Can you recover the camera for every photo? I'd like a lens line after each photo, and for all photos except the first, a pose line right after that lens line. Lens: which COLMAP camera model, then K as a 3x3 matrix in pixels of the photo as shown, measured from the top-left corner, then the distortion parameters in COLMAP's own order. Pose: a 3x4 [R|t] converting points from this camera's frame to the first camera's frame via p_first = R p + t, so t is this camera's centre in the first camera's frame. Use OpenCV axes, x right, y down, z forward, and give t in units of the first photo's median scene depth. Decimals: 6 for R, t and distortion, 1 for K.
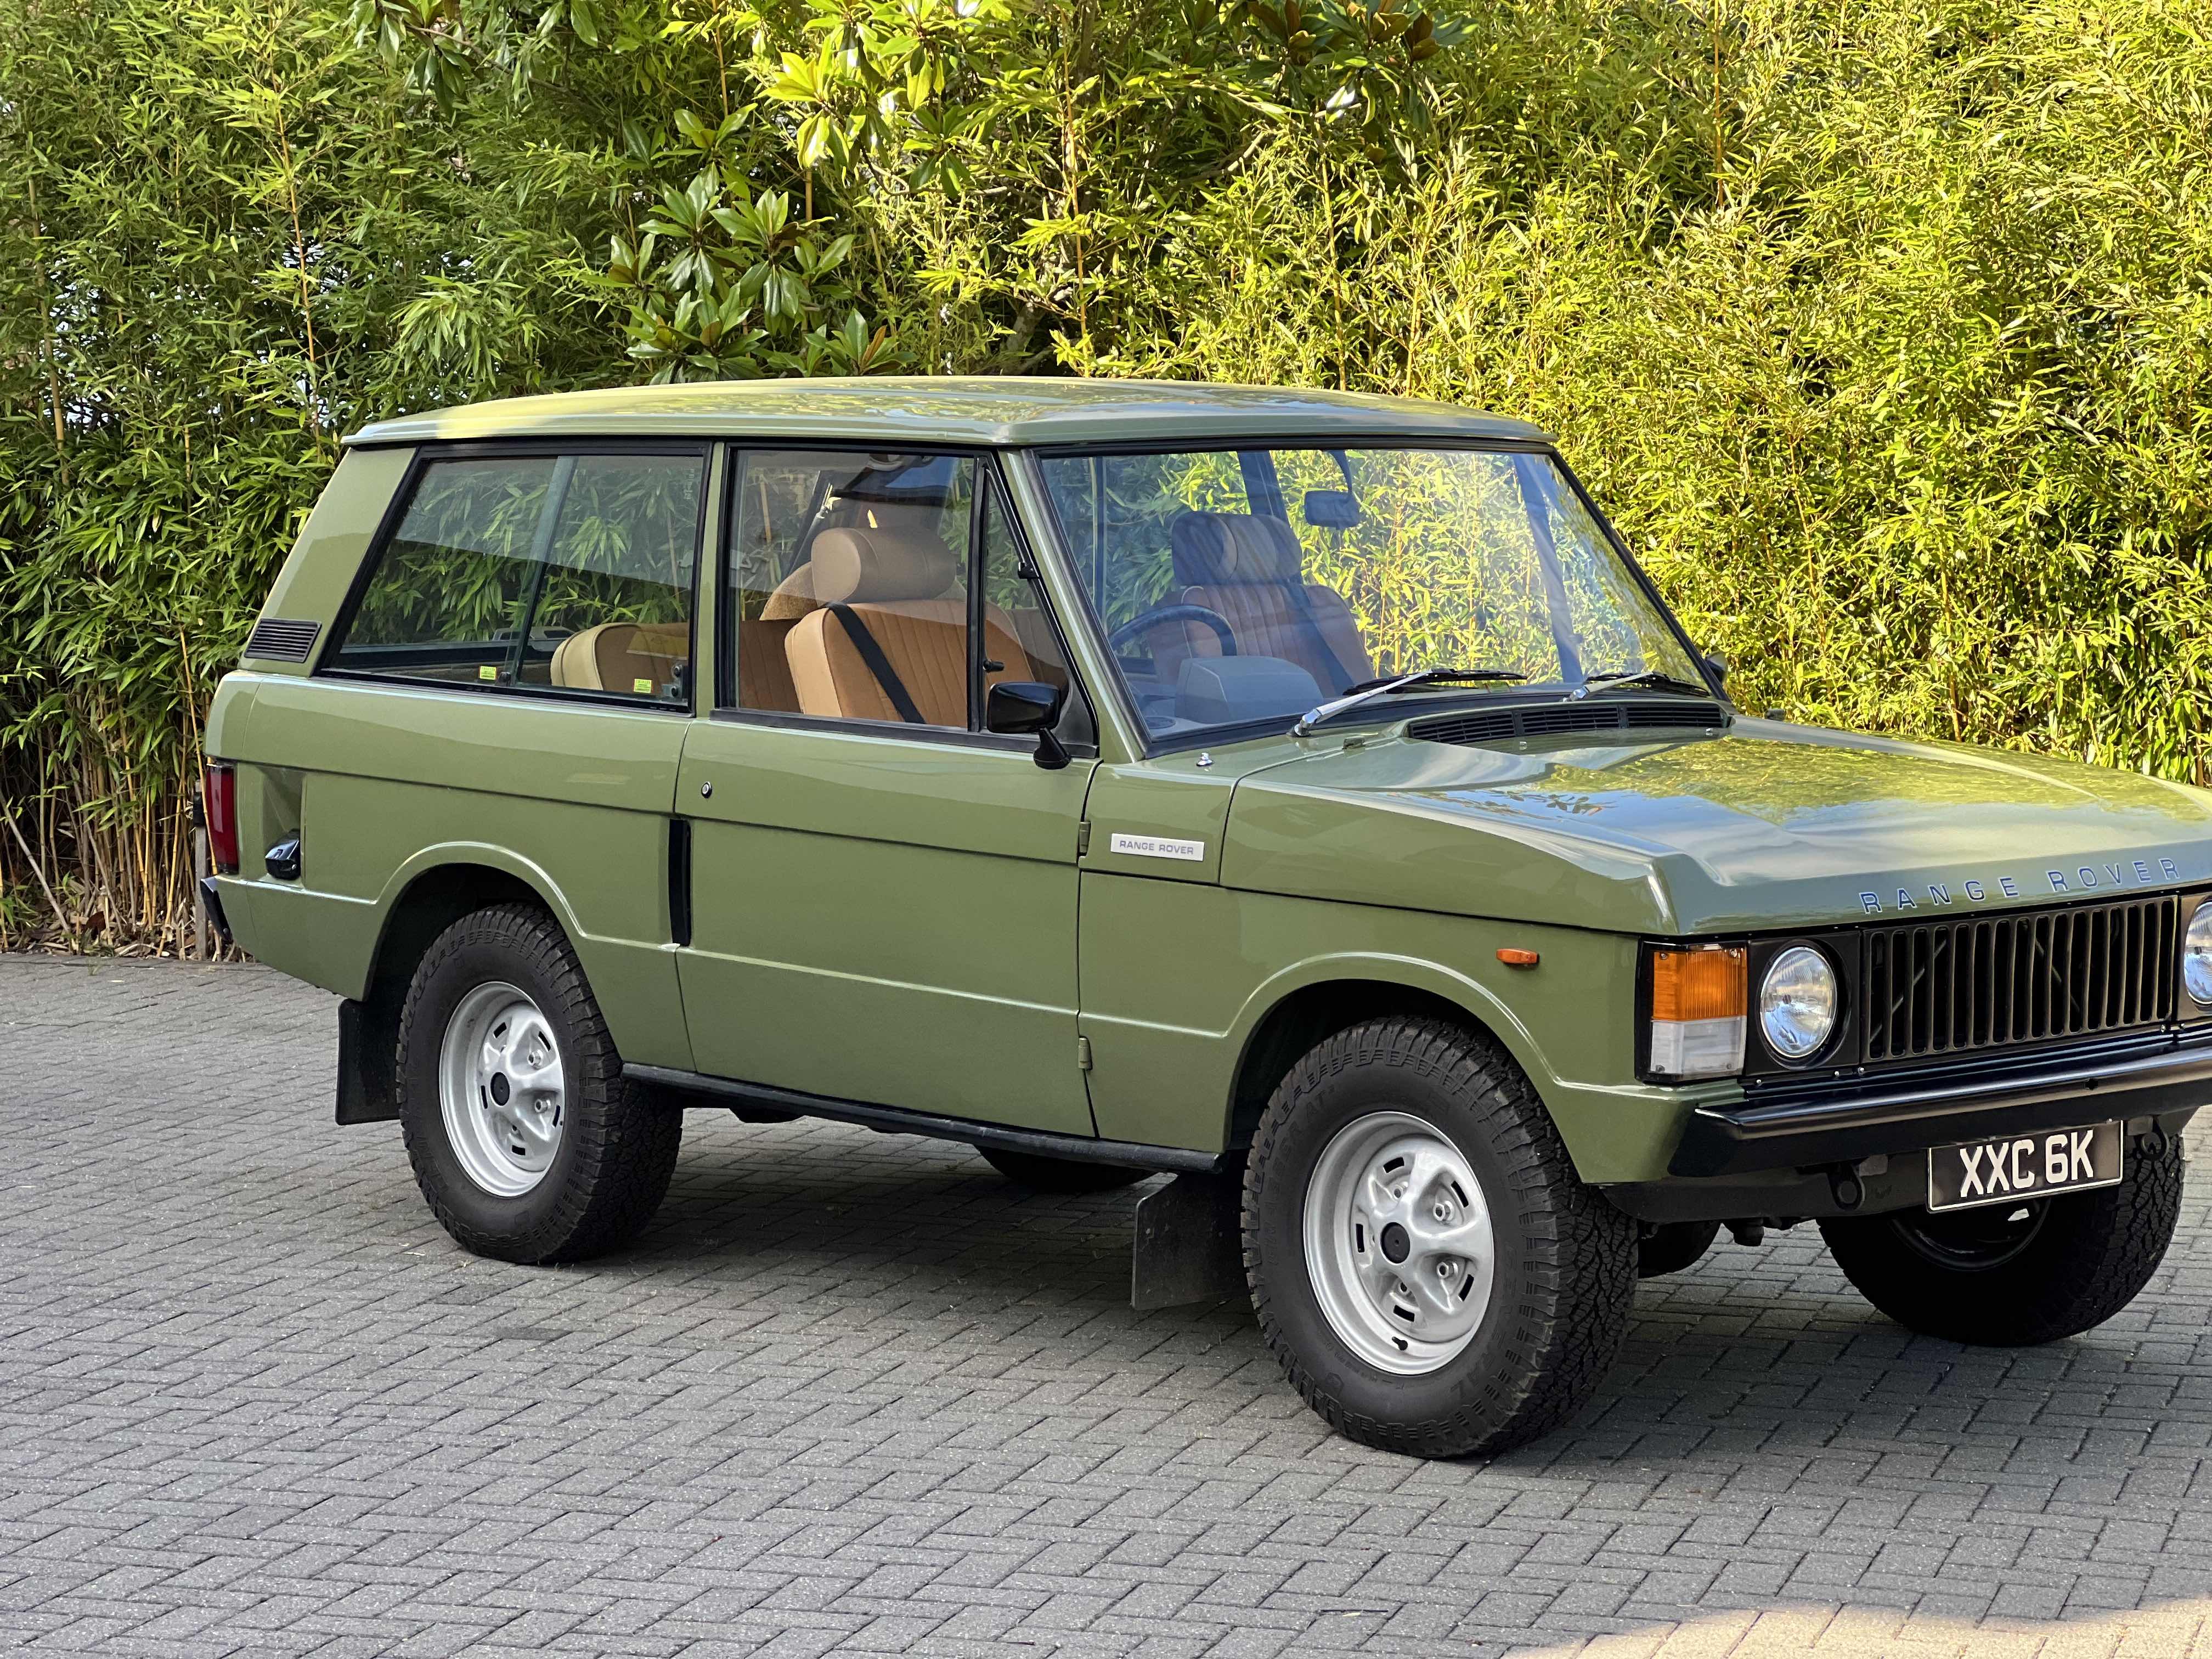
lens RADIAL K [[5022.0, 0, 1107.2], [0, 5022.0, 829.3], [0, 0, 1]] dist [0.314501, 0.000000]
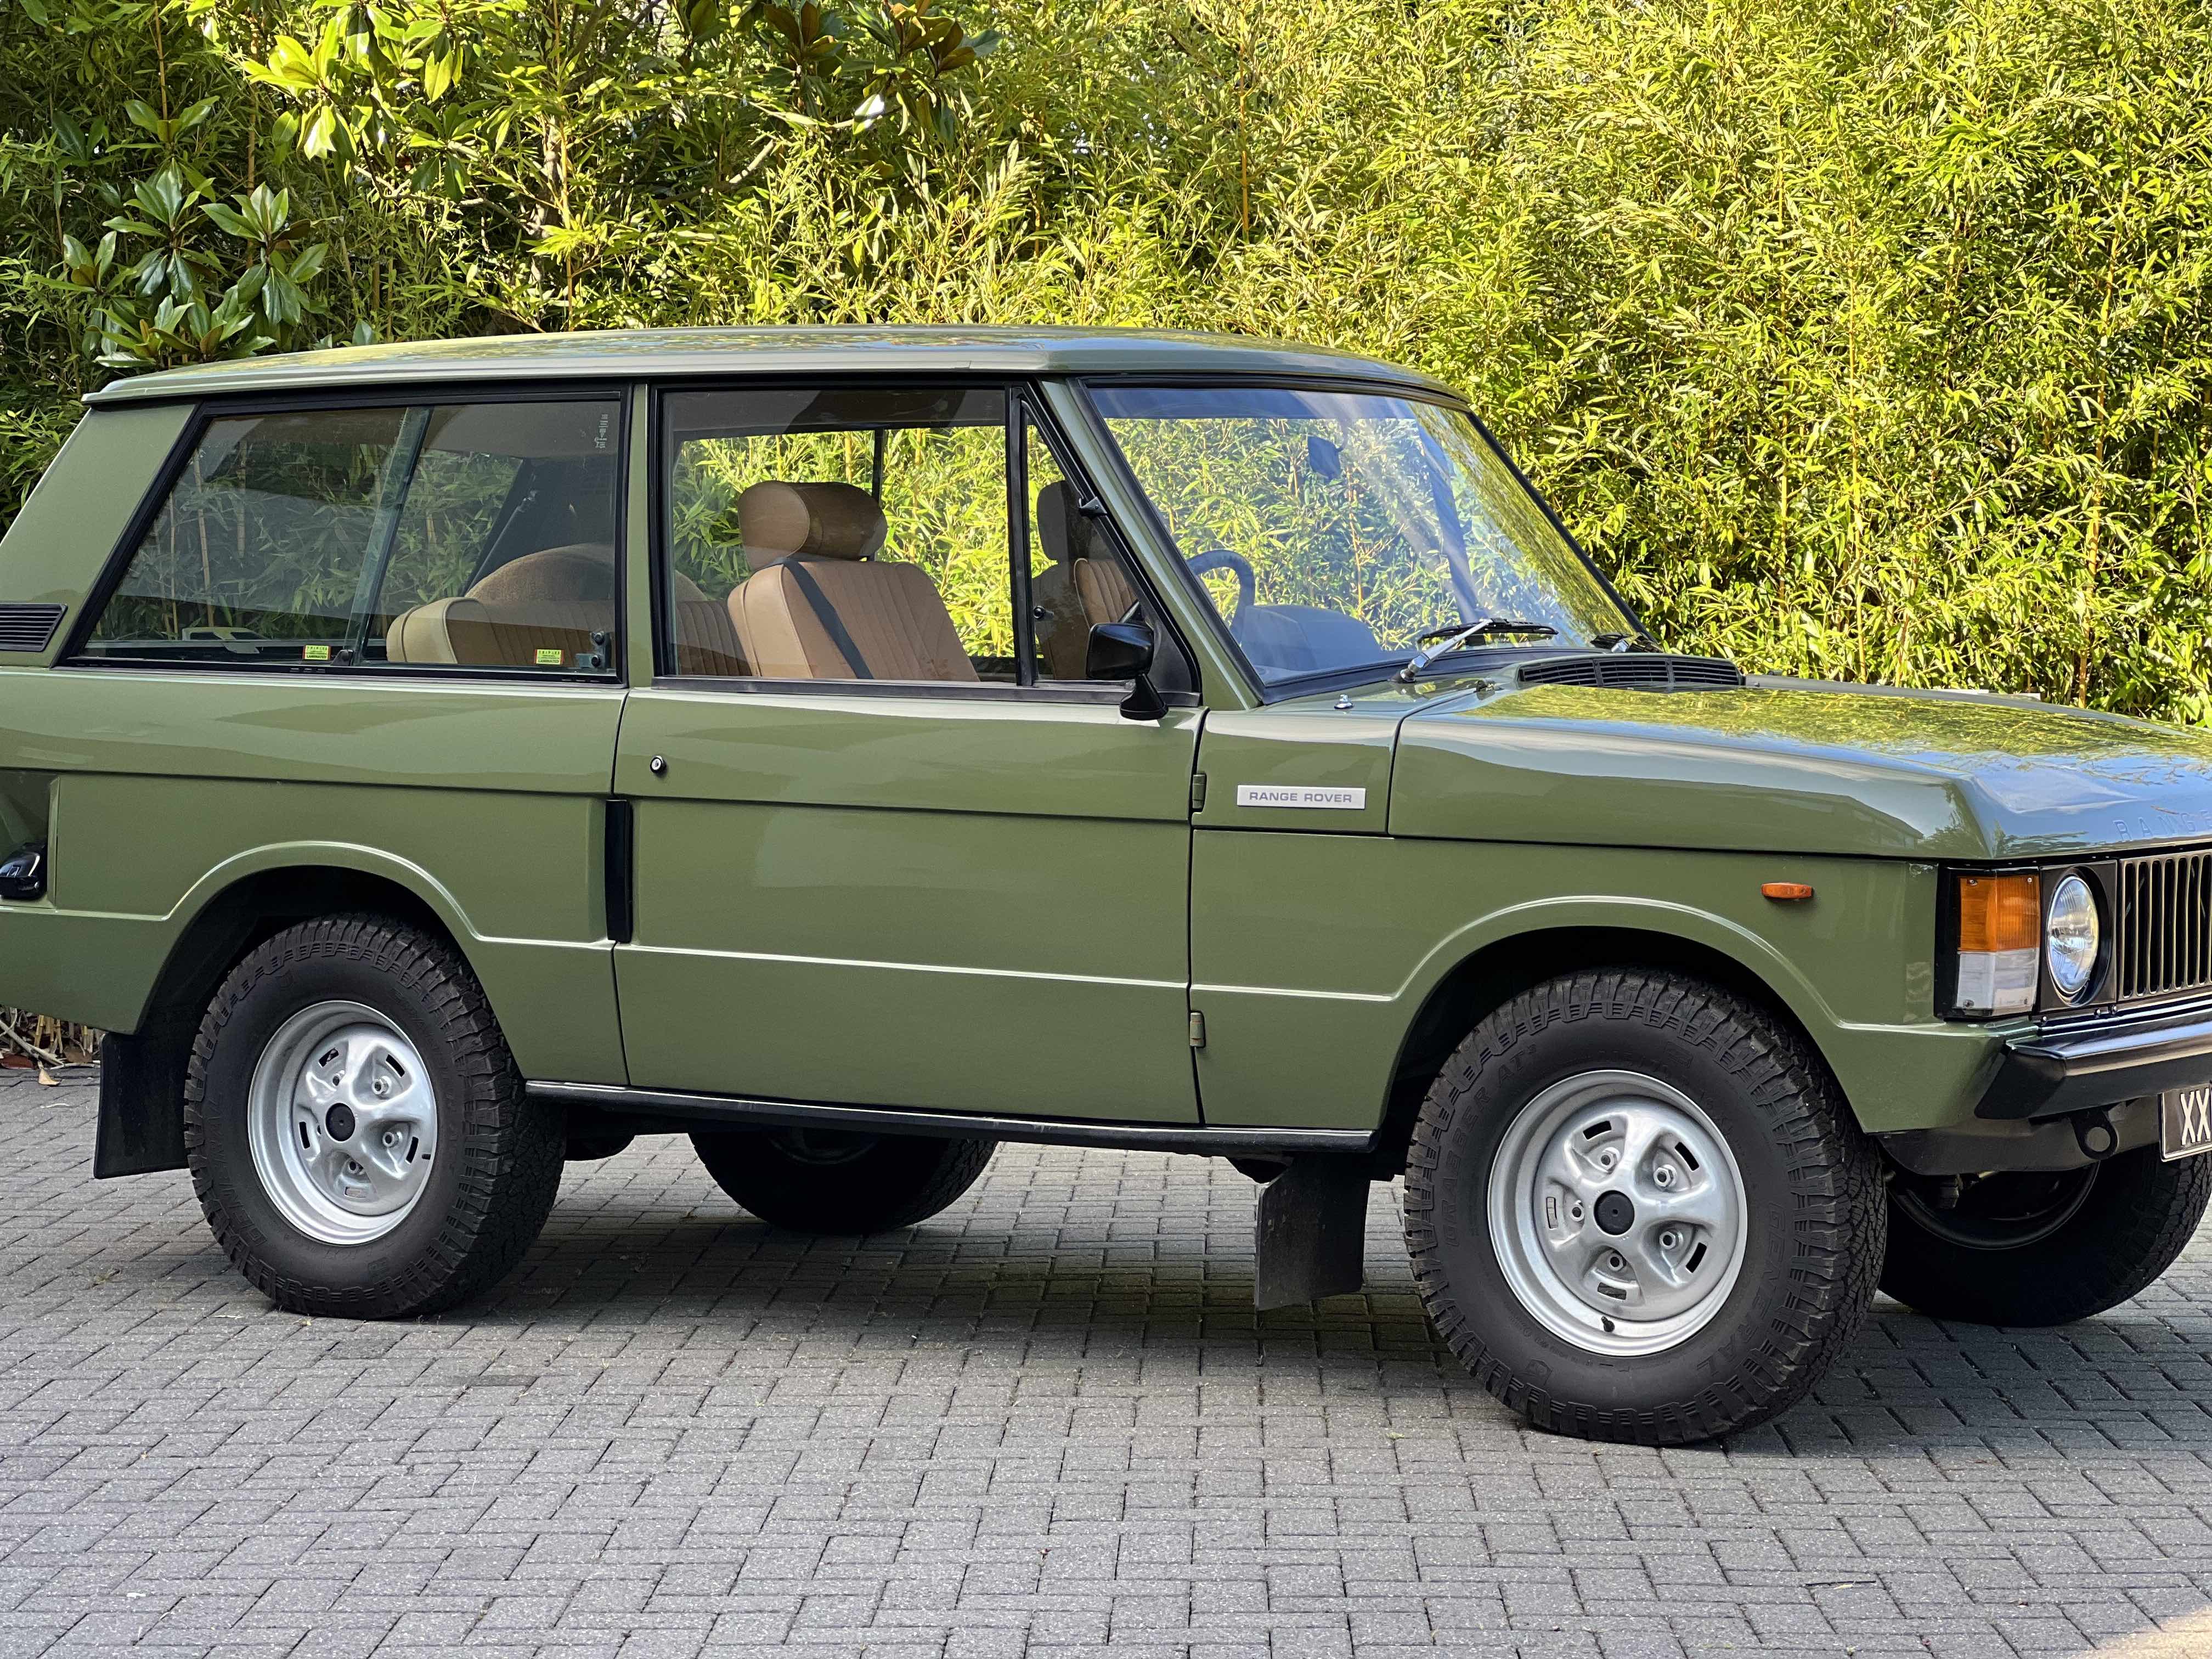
lens RADIAL K [[5022.0, 0, 1103.1], [0, 5022.0, 814.5], [0, 0, 1]] dist [0.314501, 0.000000]
pose [[0.962885, -0.012137, 0.269640, -0.242245], [0.023358, 0.998988, -0.038444, 0.036675], [-0.268901, 0.043315, 0.962193, 0.114871]]
